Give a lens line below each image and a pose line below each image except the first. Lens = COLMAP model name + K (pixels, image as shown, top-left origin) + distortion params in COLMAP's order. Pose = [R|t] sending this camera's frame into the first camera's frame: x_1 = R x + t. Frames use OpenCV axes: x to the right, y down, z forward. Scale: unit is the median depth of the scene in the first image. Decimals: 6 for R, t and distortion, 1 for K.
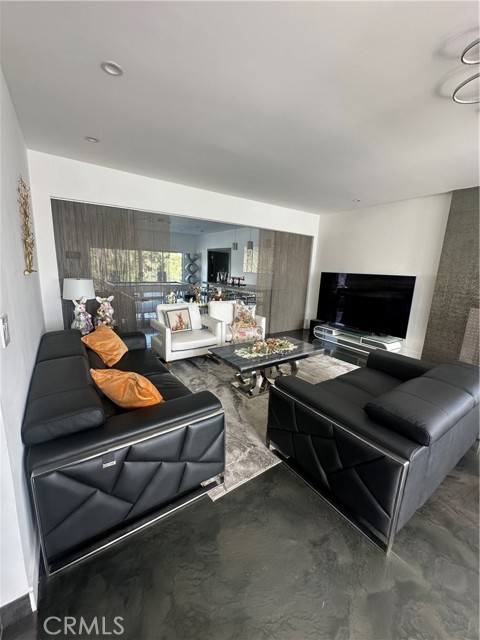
lens RADIAL K [[256.5, 0, 240.1], [0, 256.5, 319.1], [0, 0, 1]] dist [0.040999, 0.000420]
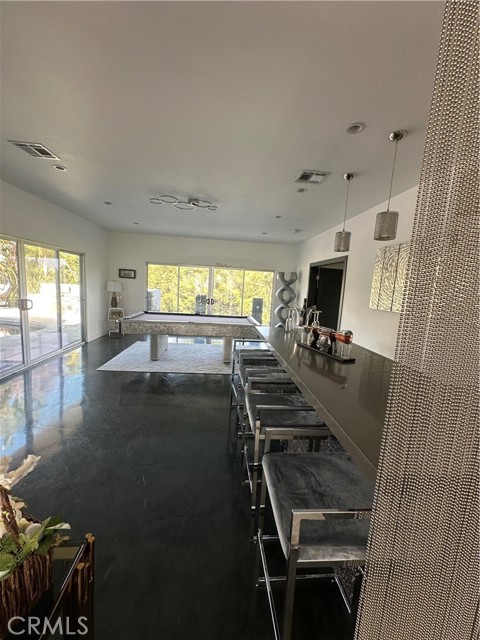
lens RADIAL K [[256.5, 0, 241.1], [0, 256.5, 319.4], [0, 0, 1]] dist [0.040999, 0.000420]
pose [[0.867134, 0.082693, -0.491162, 0.032396], [-0.127976, 0.990005, -0.059260, -0.088313], [0.481353, 0.114244, 0.869050, 0.411511]]
